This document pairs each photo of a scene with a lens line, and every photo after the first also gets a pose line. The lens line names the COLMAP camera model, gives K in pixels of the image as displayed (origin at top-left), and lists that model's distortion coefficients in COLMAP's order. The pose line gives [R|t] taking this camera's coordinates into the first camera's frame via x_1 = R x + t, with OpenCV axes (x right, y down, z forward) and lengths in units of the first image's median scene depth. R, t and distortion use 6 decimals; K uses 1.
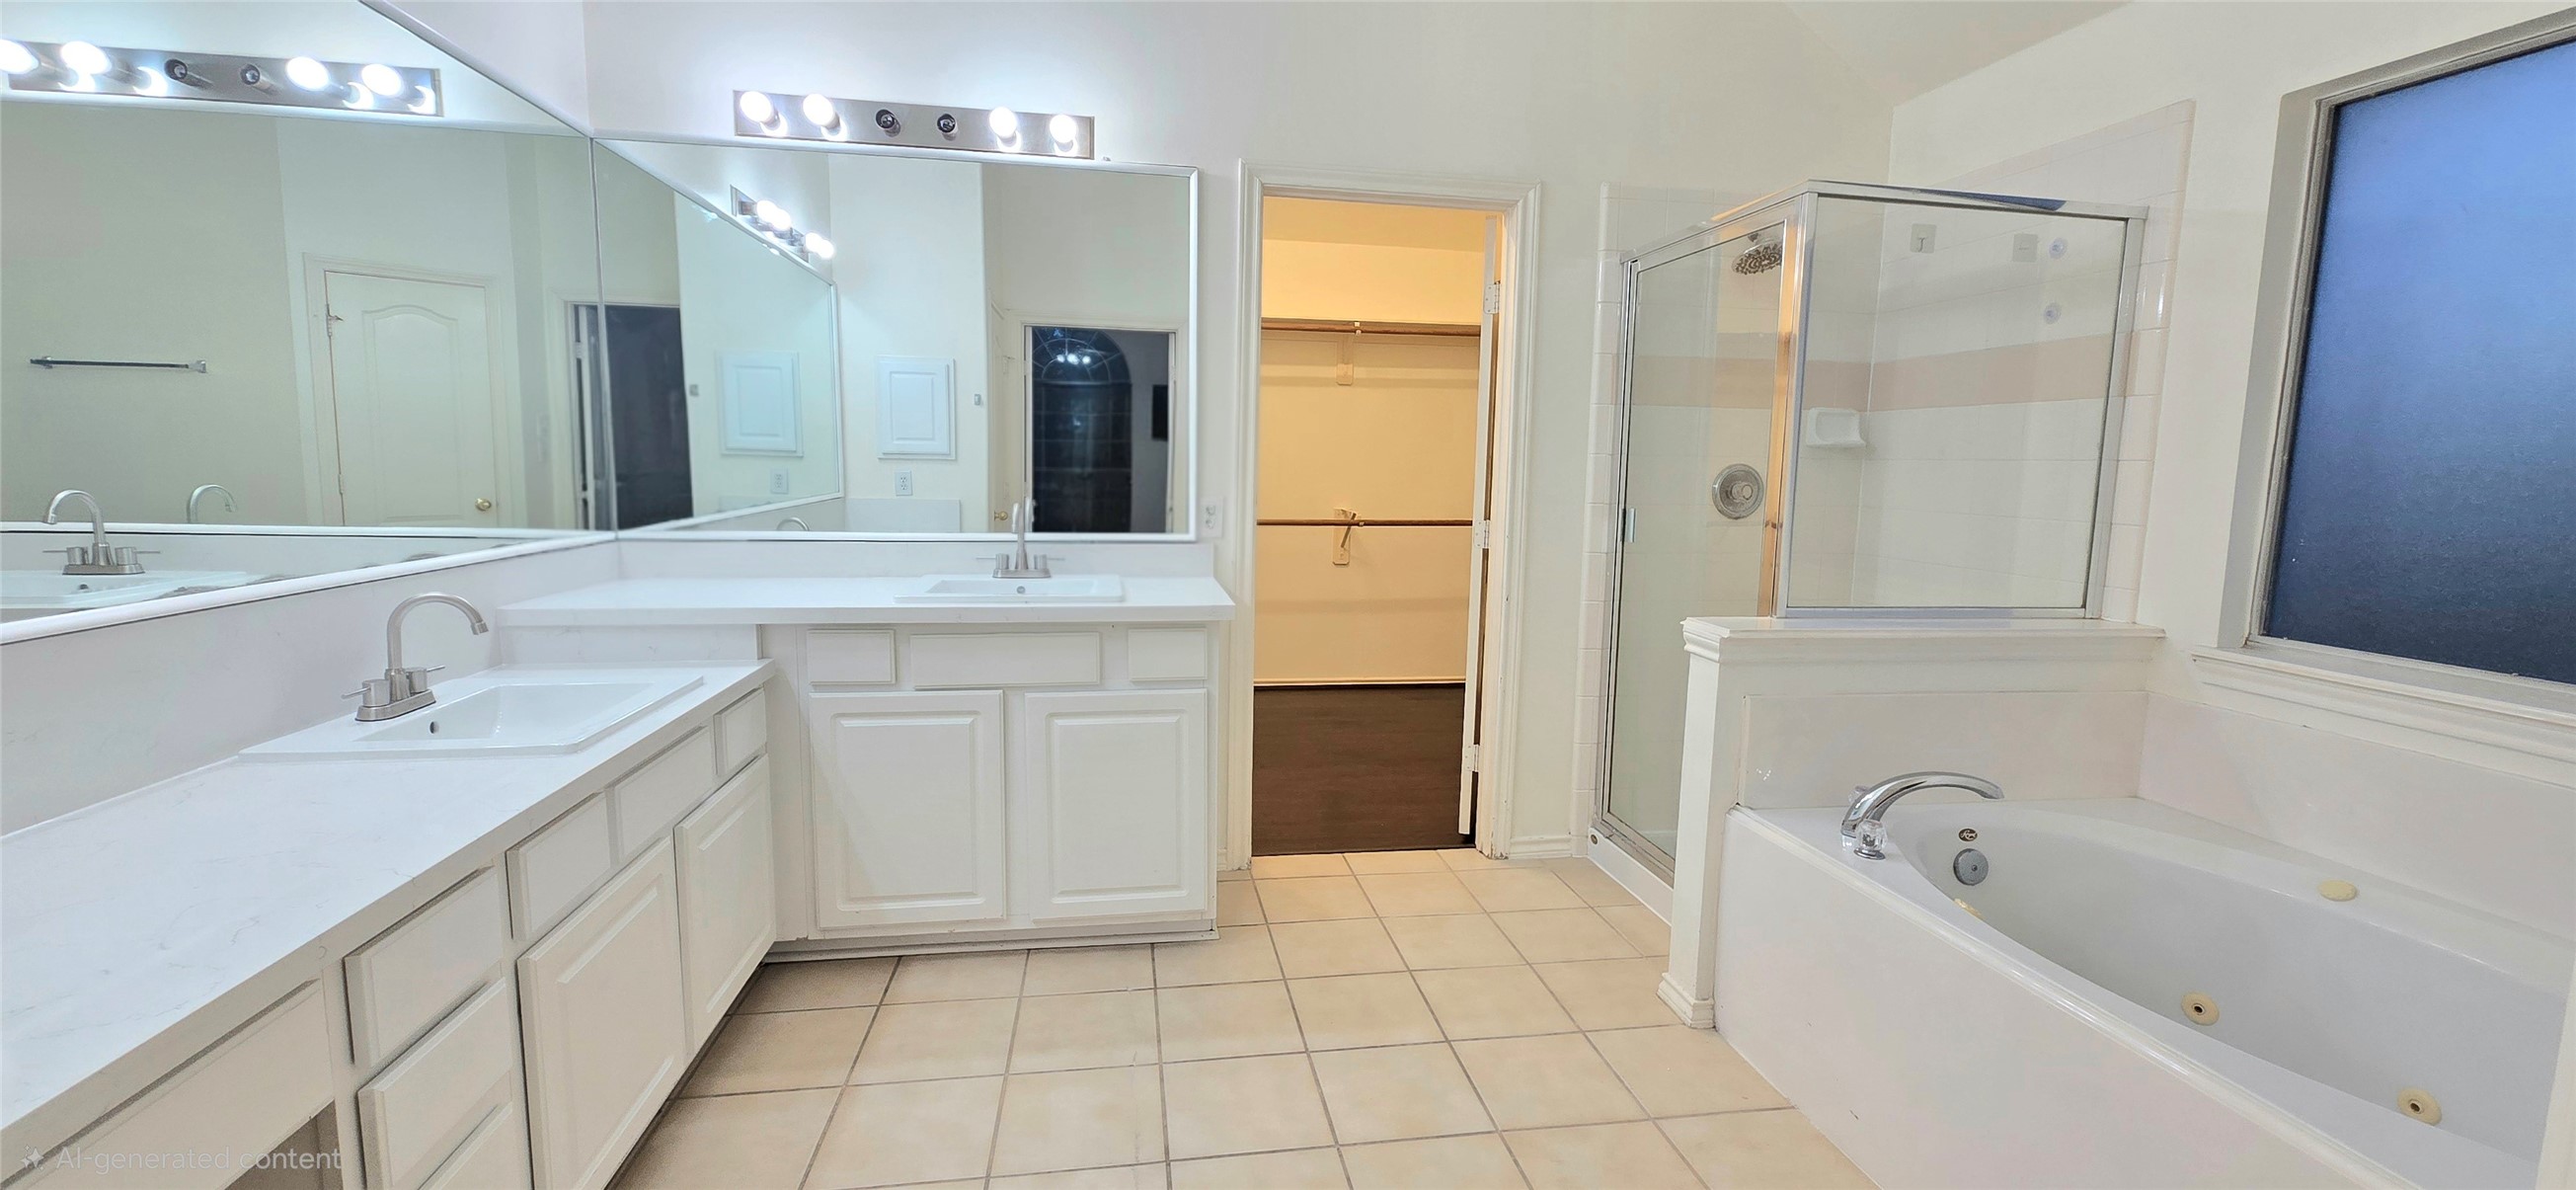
lens RADIAL K [[1049.6, 0, 1292.7], [0, 1049.6, 587.5], [0, 0, 1]] dist [-0.001979, -0.000205]
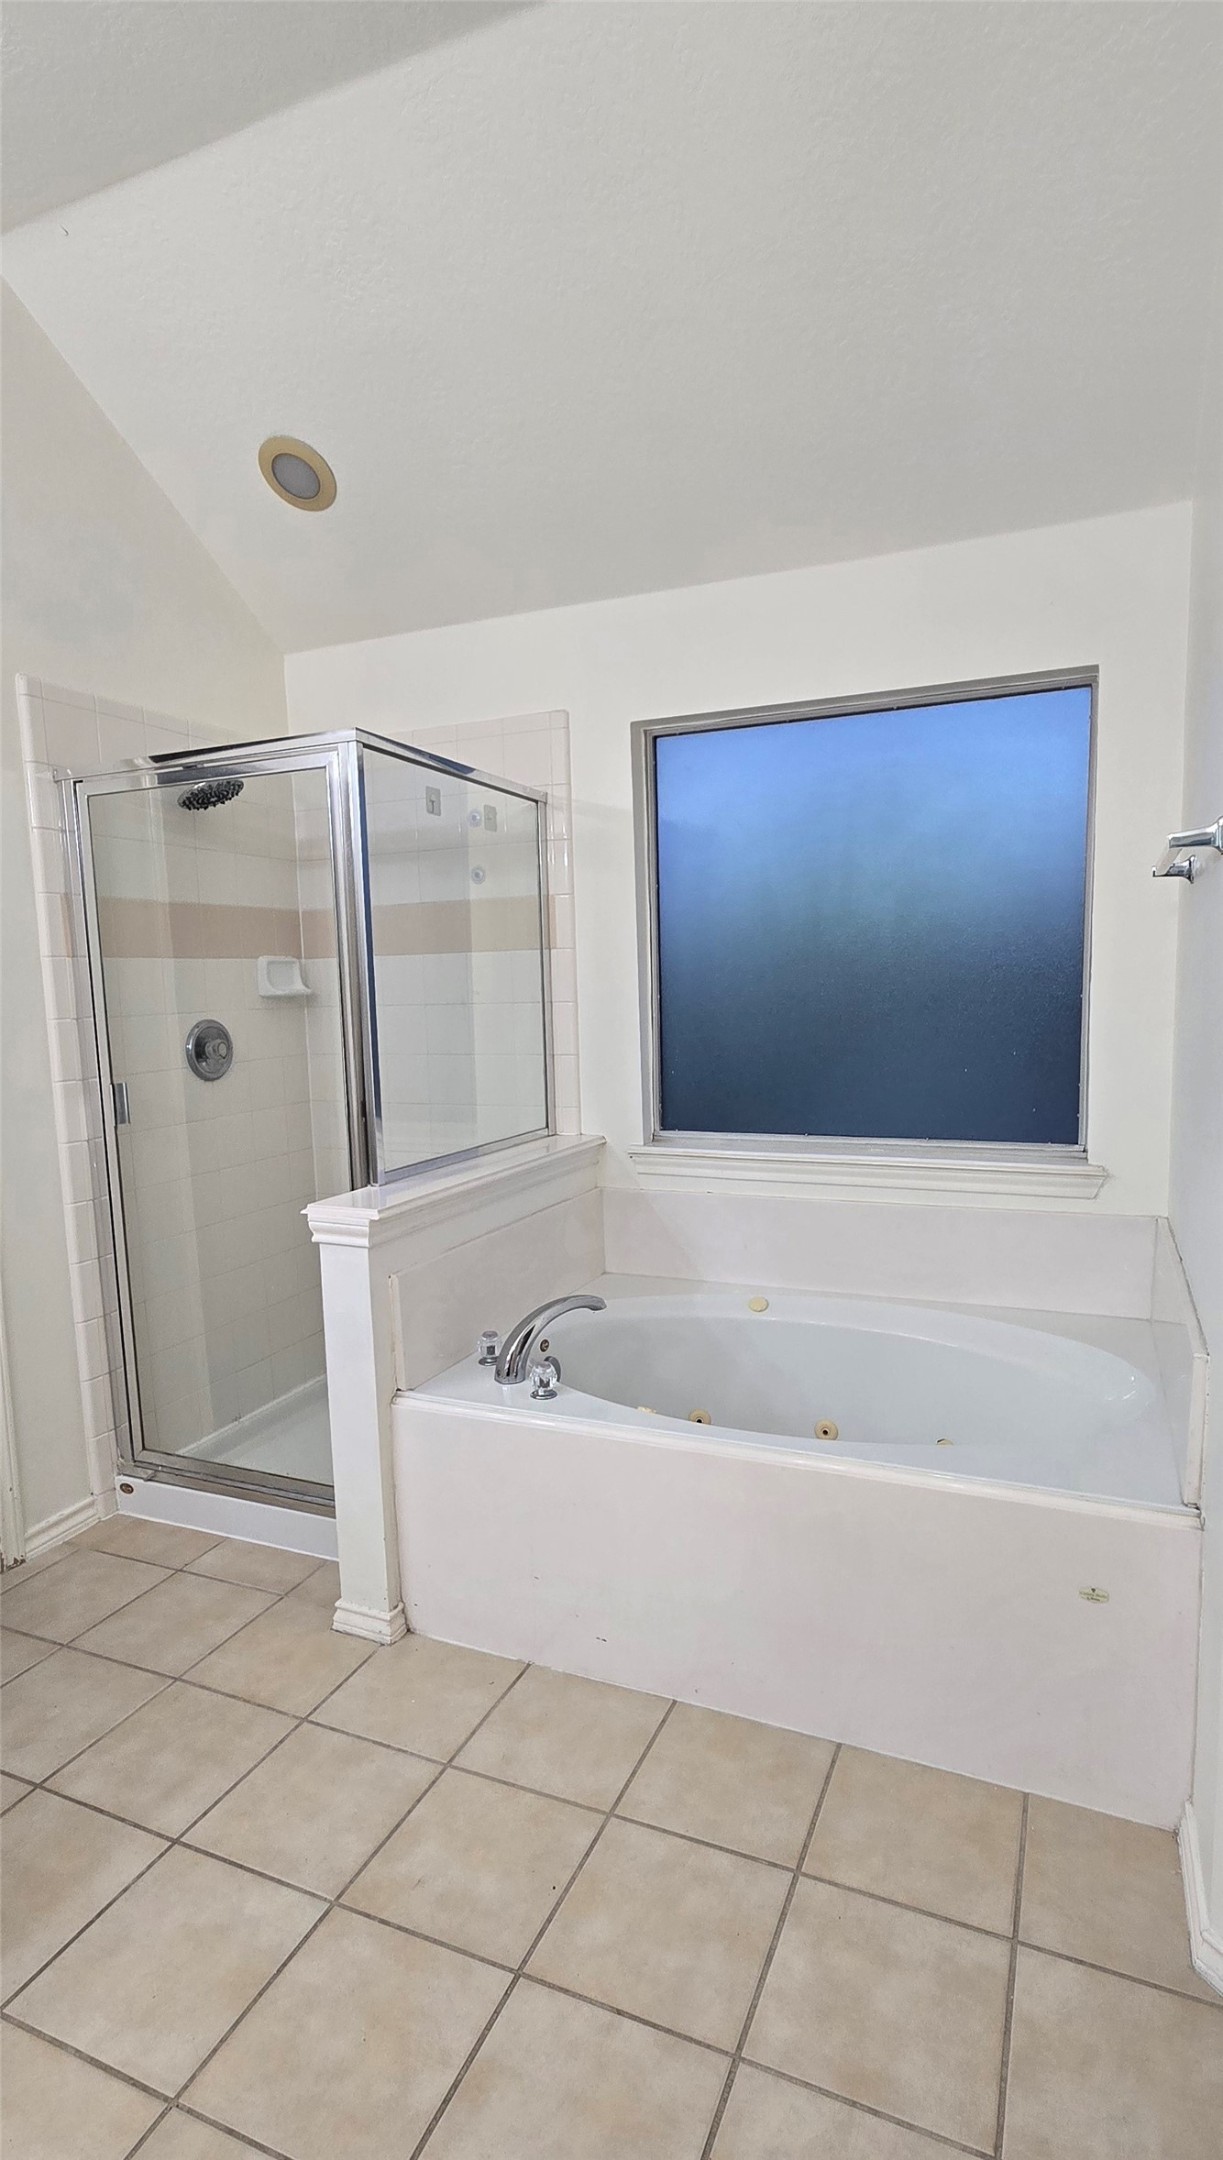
lens RADIAL K [[1083.4, 0, 620.2], [0, 1083.4, 1117.8], [0, 0, 1]] dist [0.000189, 0.000852]
pose [[0.542354, -0.137054, 0.828896, -0.225647], [0.138017, 0.987735, 0.073011, -0.073687], [-0.828736, 0.074804, 0.554618, 0.267987]]
